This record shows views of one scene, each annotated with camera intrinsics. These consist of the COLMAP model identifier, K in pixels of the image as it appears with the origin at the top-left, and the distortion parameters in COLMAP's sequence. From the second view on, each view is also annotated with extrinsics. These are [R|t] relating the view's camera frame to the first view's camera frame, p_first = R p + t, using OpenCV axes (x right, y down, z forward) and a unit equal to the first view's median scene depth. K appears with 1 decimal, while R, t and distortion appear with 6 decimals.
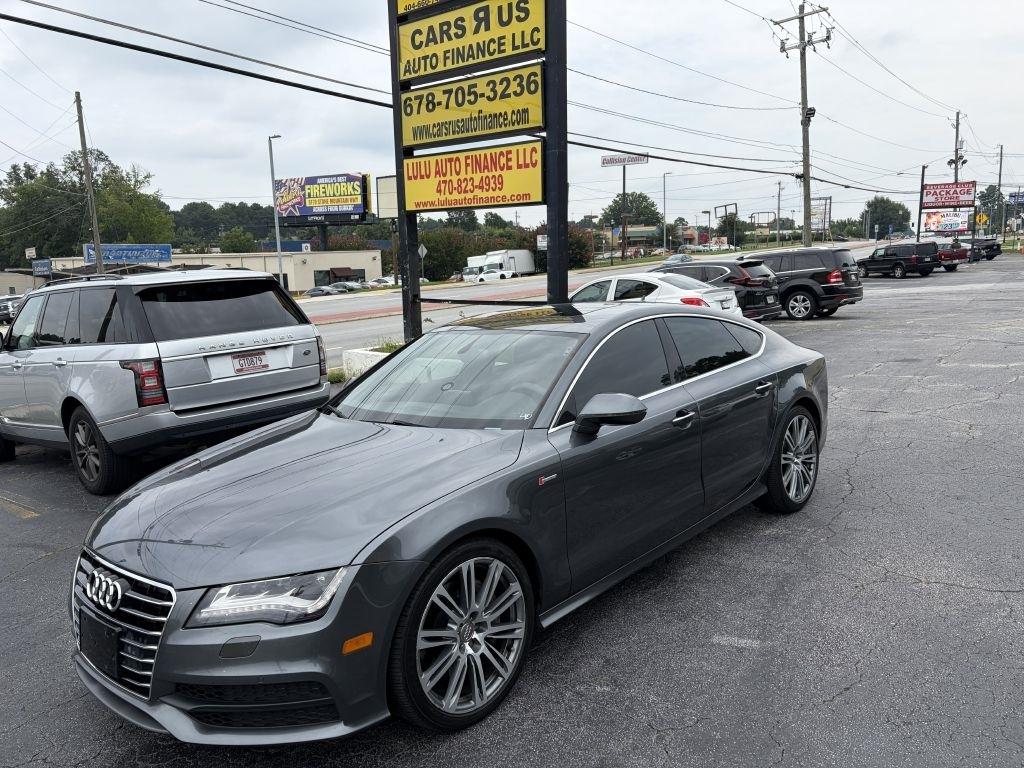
lens RADIAL K [[815.8, 0, 502.7], [0, 815.8, 392.9], [0, 0, 1]] dist [0.023928, -0.001703]
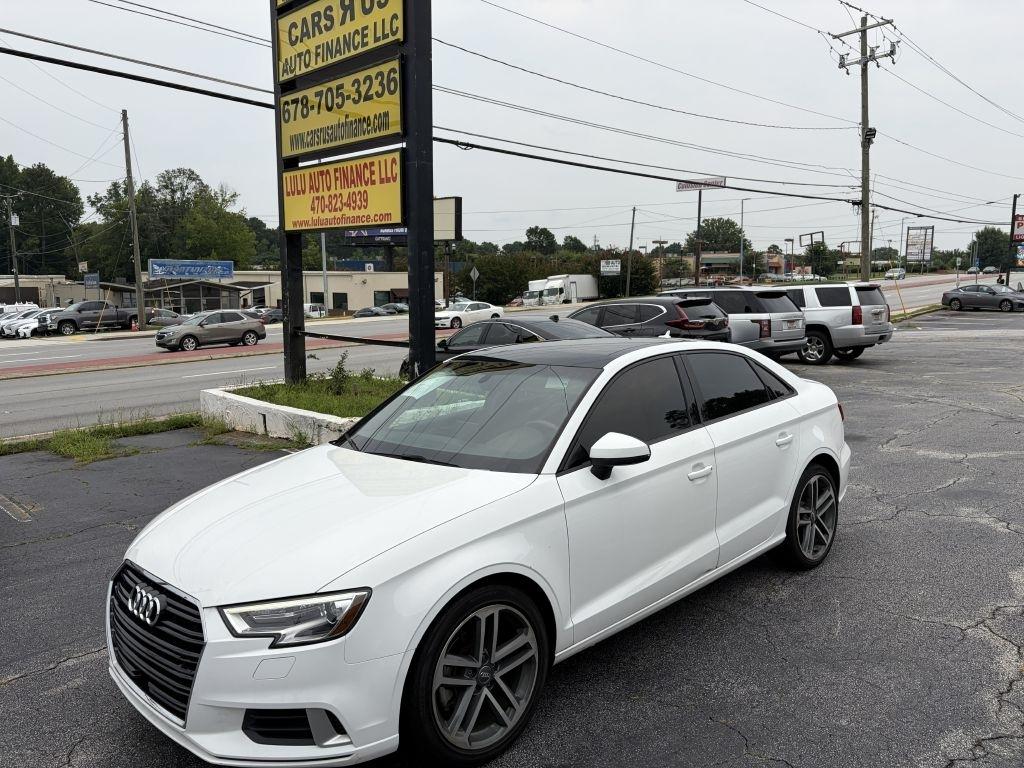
lens RADIAL K [[815.8, 0, 513.7], [0, 815.8, 393.1], [0, 0, 1]] dist [0.023928, -0.001703]
pose [[0.994320, 0.038256, -0.099316, 0.223467], [-0.040906, 0.998856, -0.024781, -0.040748], [0.098254, 0.028703, 0.994747, 0.170400]]
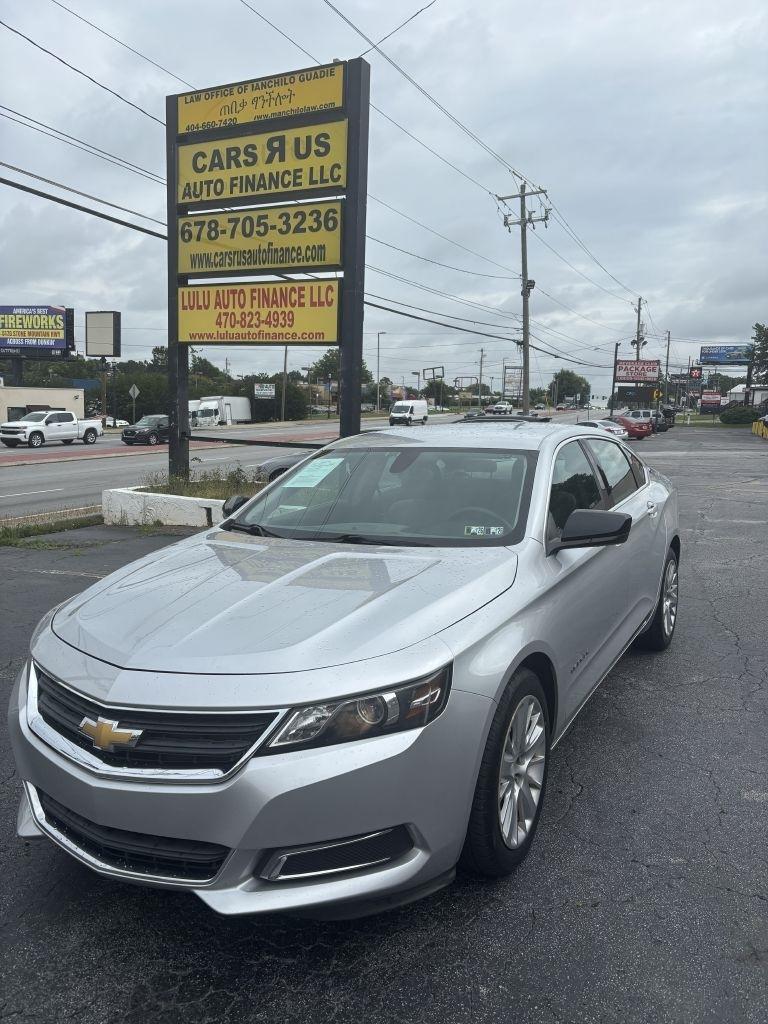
lens RADIAL K [[815.8, 0, 392.3], [0, 815.8, 513.4], [0, 0, 1]] dist [0.023928, -0.001703]
pose [[0.973391, 0.025575, 0.227720, -0.092007], [-0.016512, 0.998997, -0.041617, 0.007243], [-0.228556, 0.036749, 0.972837, 0.046249]]
